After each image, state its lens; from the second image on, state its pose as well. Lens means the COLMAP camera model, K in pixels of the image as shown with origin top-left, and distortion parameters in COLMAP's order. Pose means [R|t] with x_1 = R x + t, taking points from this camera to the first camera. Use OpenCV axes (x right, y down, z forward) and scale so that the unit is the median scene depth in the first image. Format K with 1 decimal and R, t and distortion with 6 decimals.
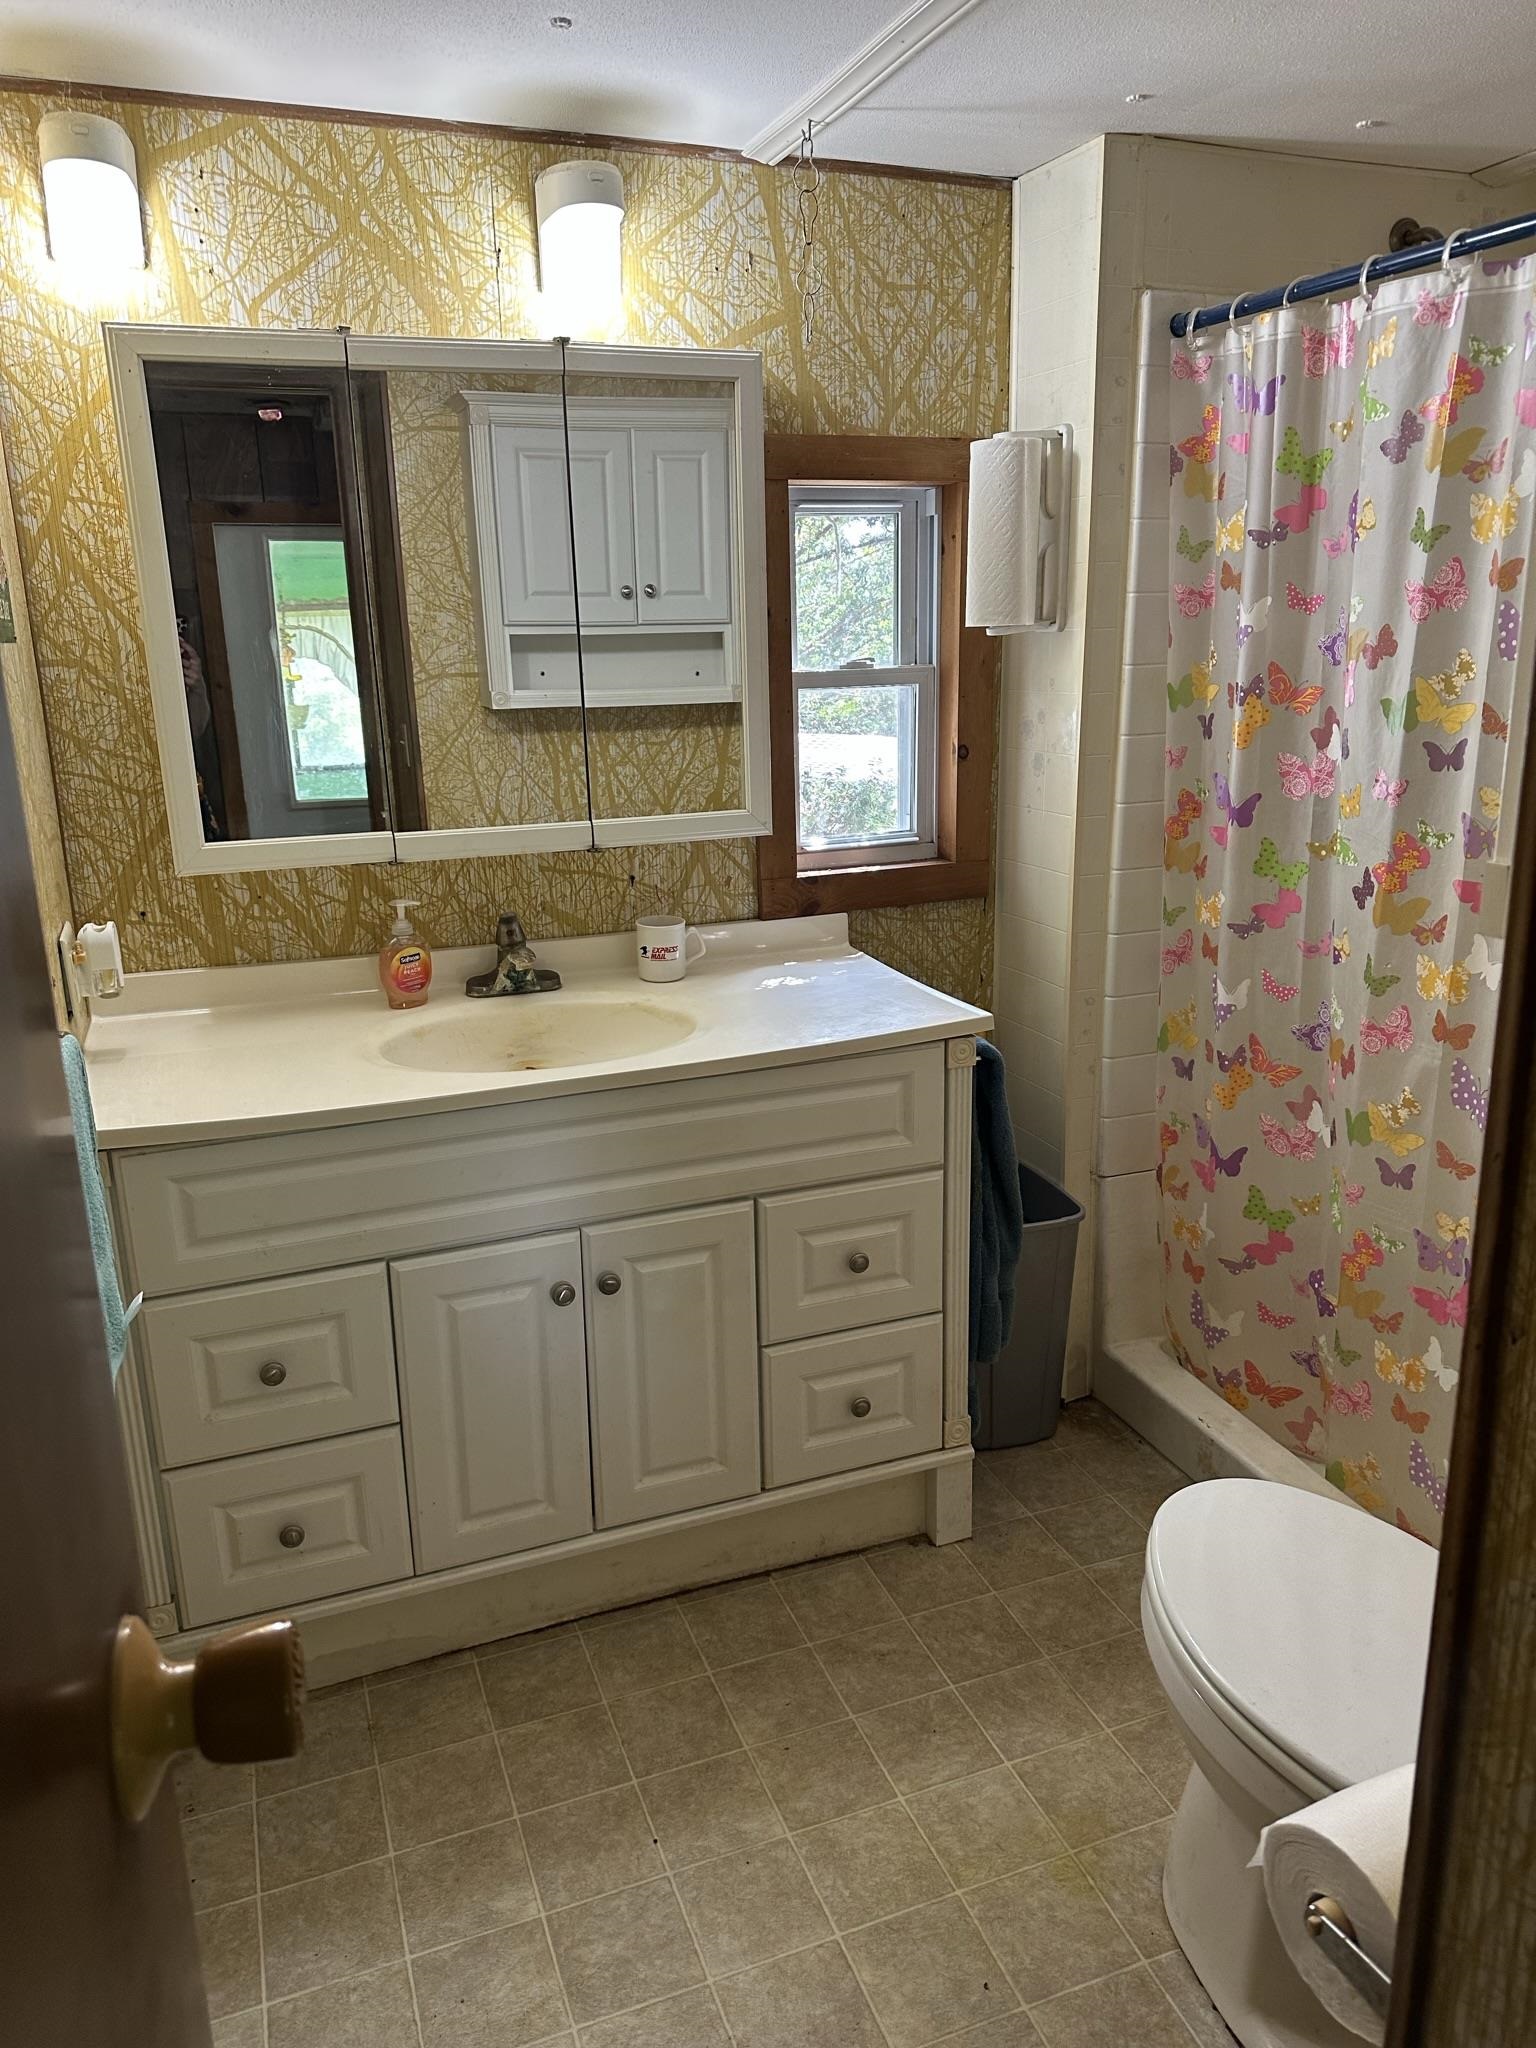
lens RADIAL K [[1432.7, 0, 768.7], [0, 1432.7, 1022.1], [0, 0, 1]] dist [0.038937, -0.064342]
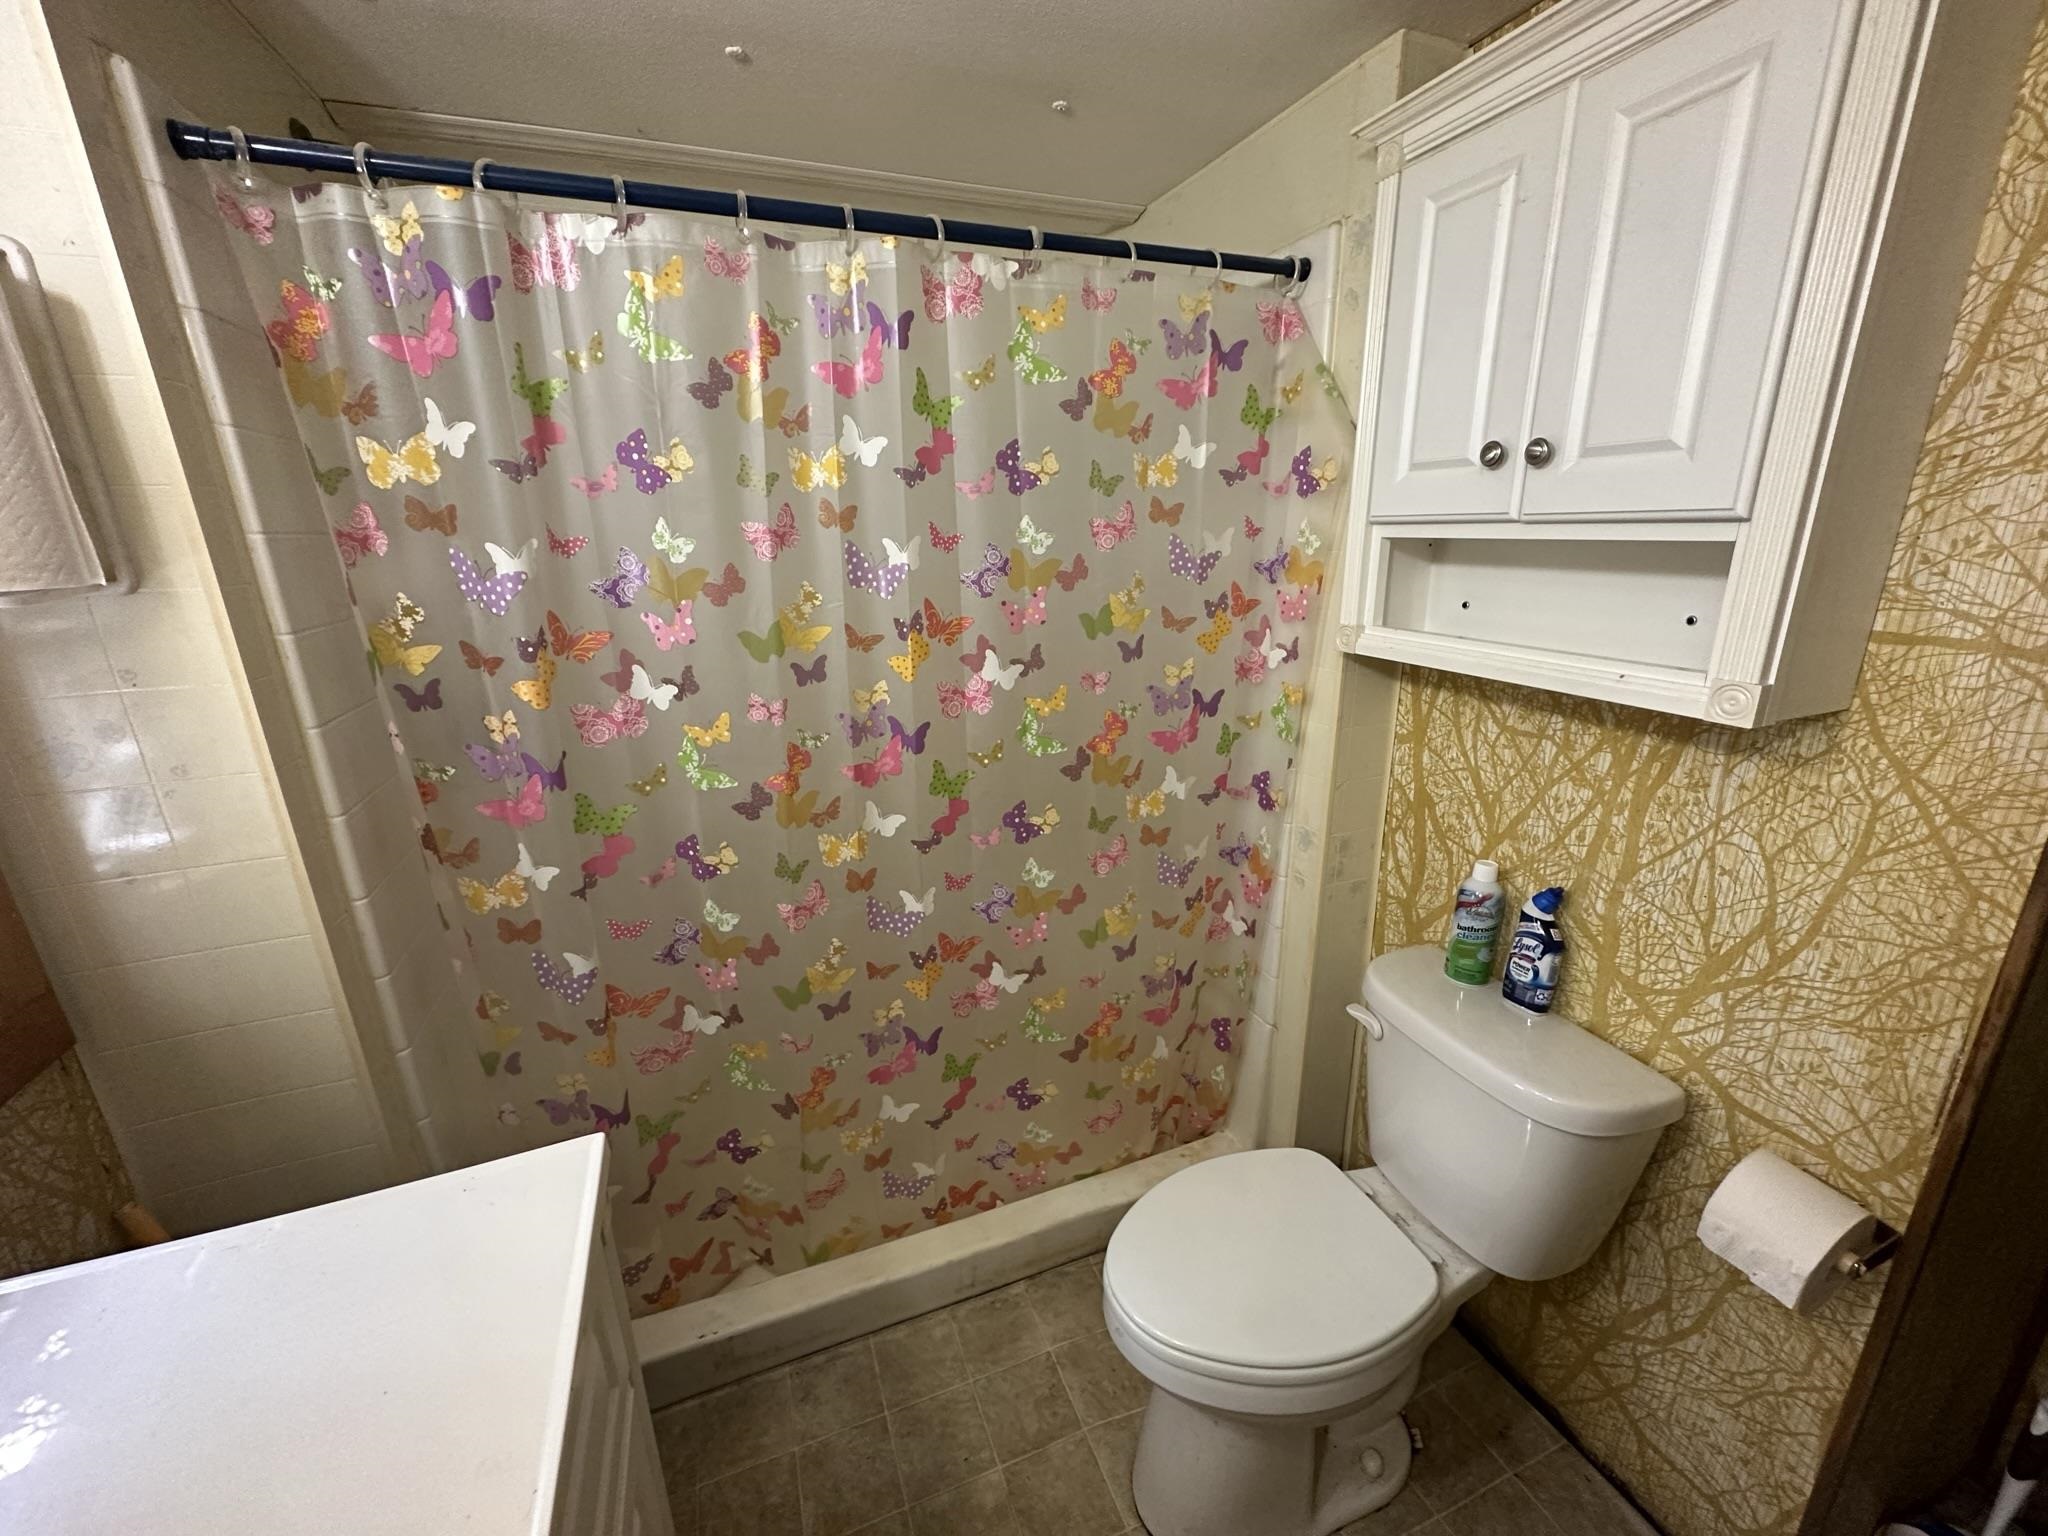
lens RADIAL K [[809.4, 0, 1028.5], [0, 809.4, 762.0], [0, 0, 1]] dist [-0.006130, 0.001252]
pose [[-0.002229, -0.264564, 0.964366, -0.169139], [0.285970, 0.923926, 0.254131, -0.210769], [-0.958236, 0.276347, 0.073598, 0.721686]]
